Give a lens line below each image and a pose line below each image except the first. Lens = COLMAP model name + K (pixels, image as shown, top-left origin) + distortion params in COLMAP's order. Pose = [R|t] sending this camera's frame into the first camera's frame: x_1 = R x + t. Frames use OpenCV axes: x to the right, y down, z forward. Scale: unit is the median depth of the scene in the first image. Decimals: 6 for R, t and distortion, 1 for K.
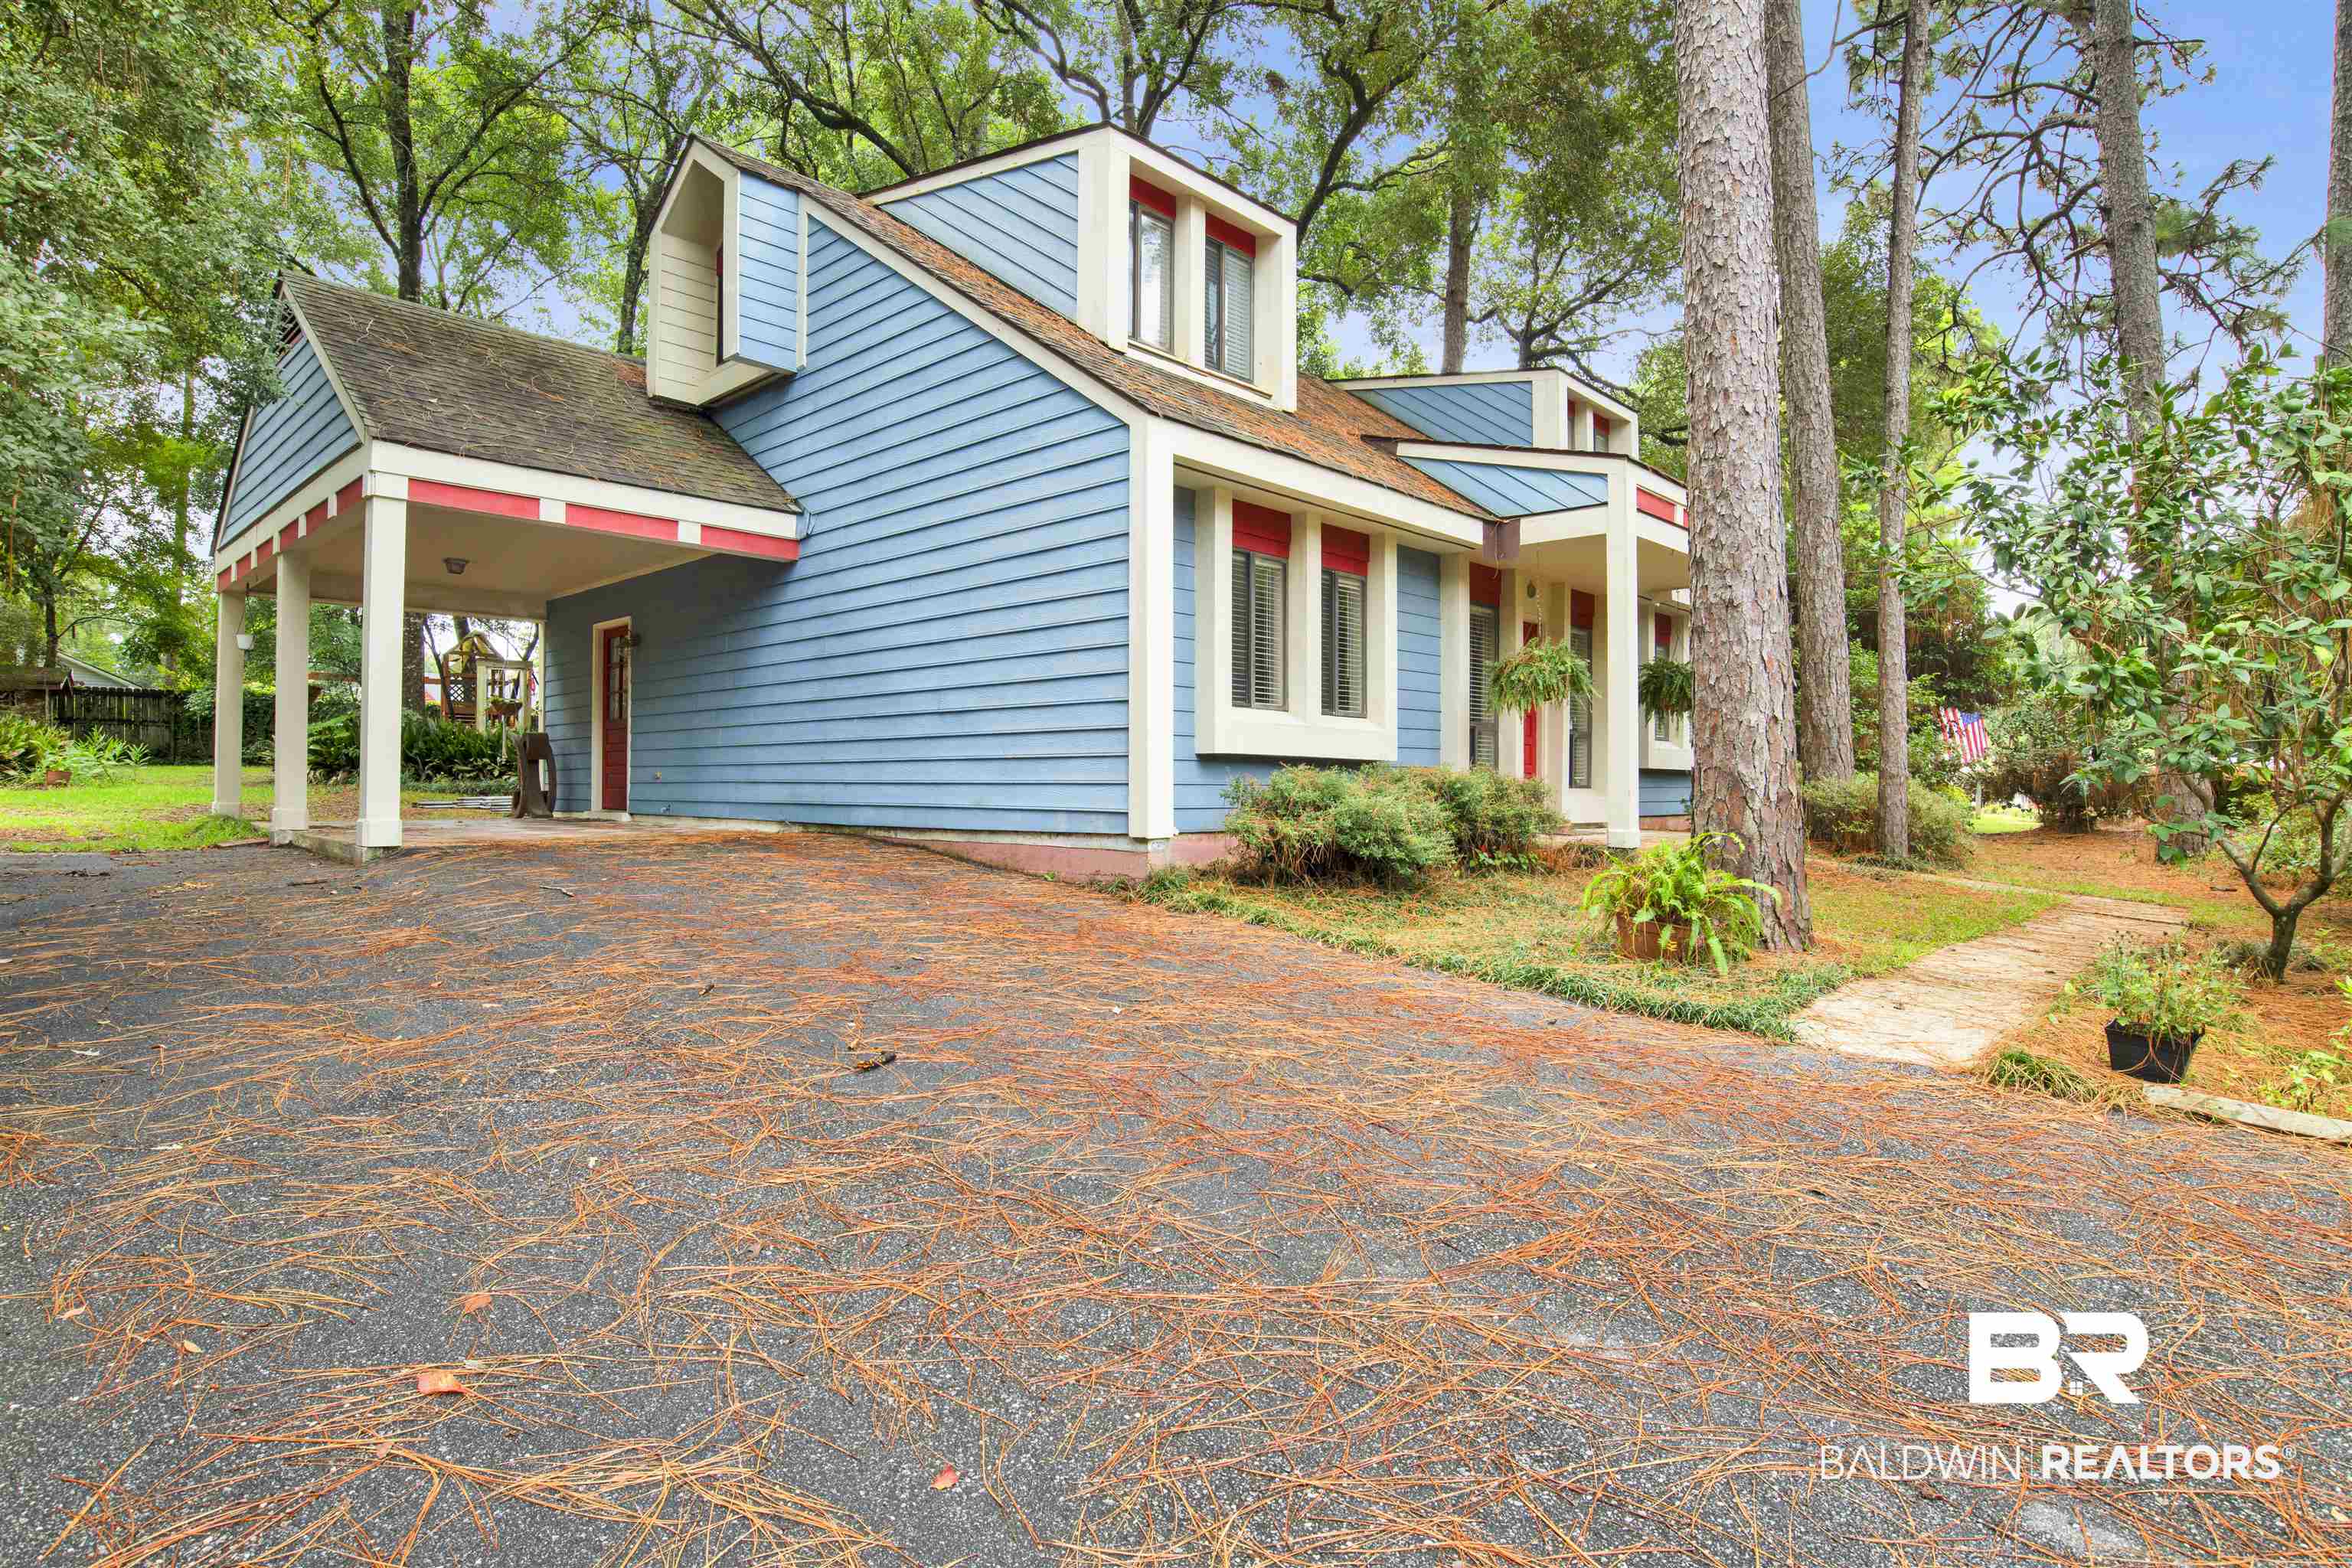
lens RADIAL K [[1248.9, 0, 1159.9], [0, 1248.9, 793.2], [0, 0, 1]] dist [-0.021468, 0.001044]
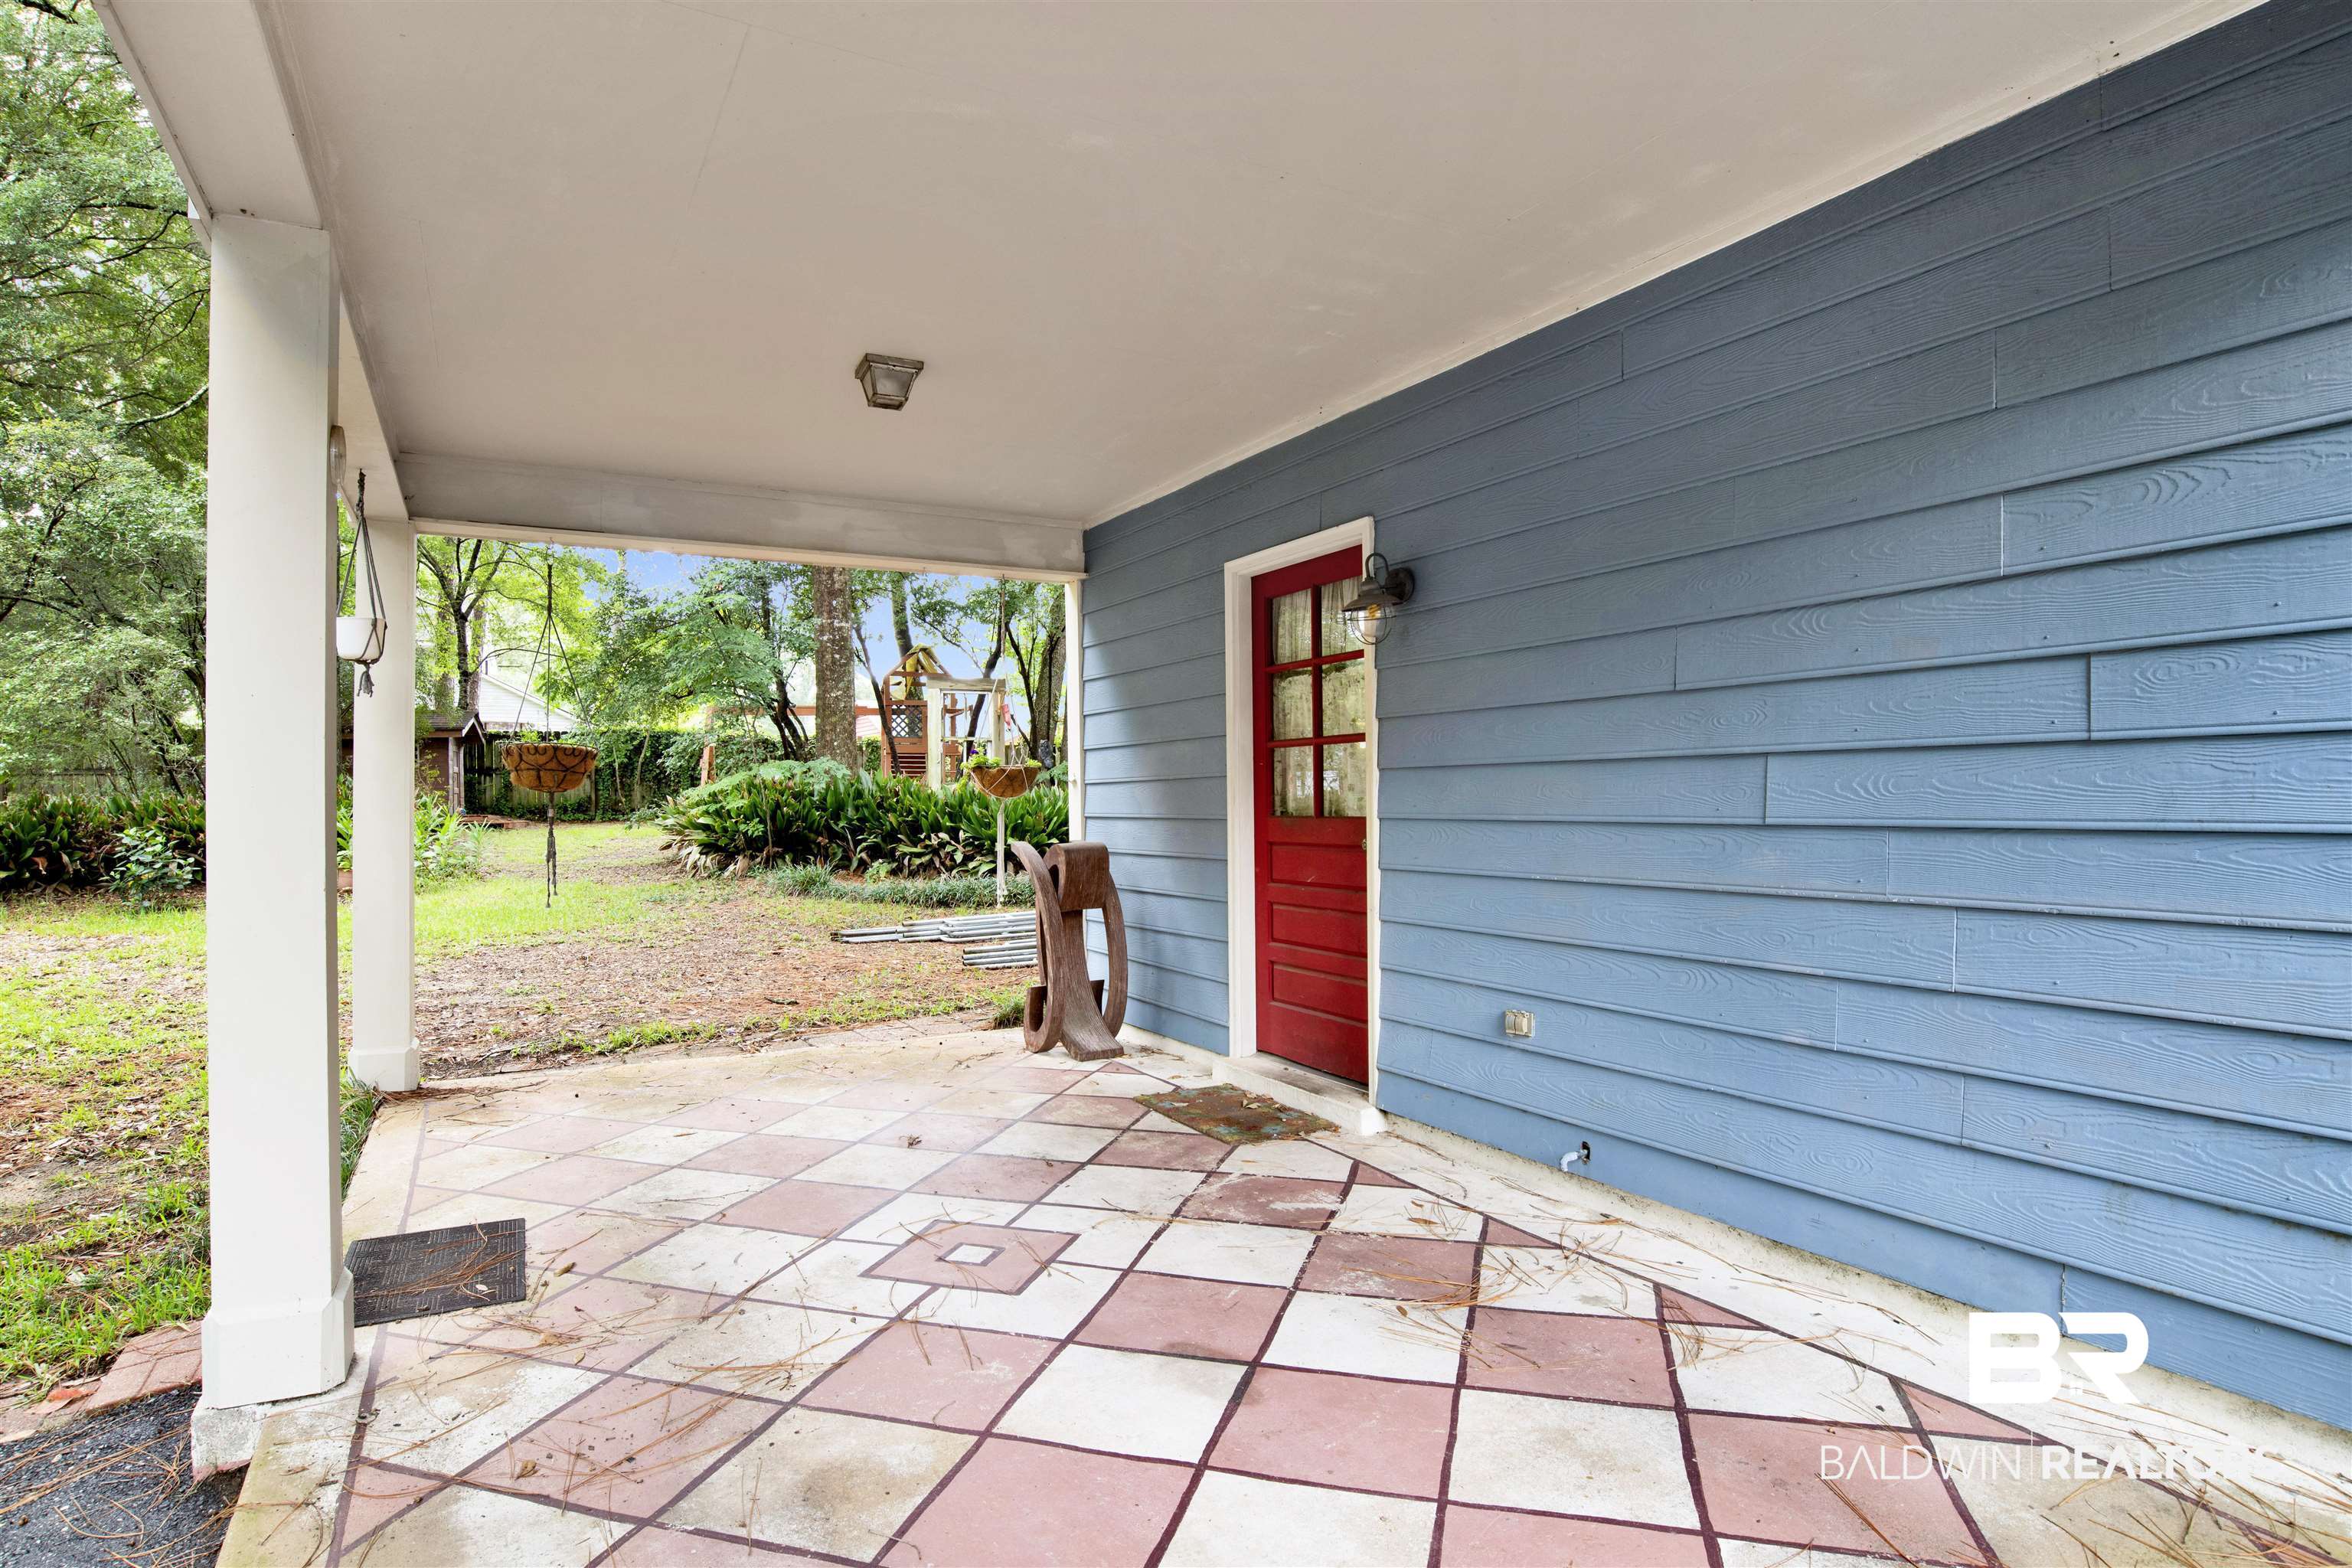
lens RADIAL K [[1248.9, 0, 1182.5], [0, 1248.9, 784.1], [0, 0, 1]] dist [-0.021468, 0.001044]
pose [[0.957643, -0.016733, -0.287470, -0.241973], [0.013034, 0.999806, -0.014779, -0.041949], [0.287662, 0.010407, 0.957676, 0.424012]]
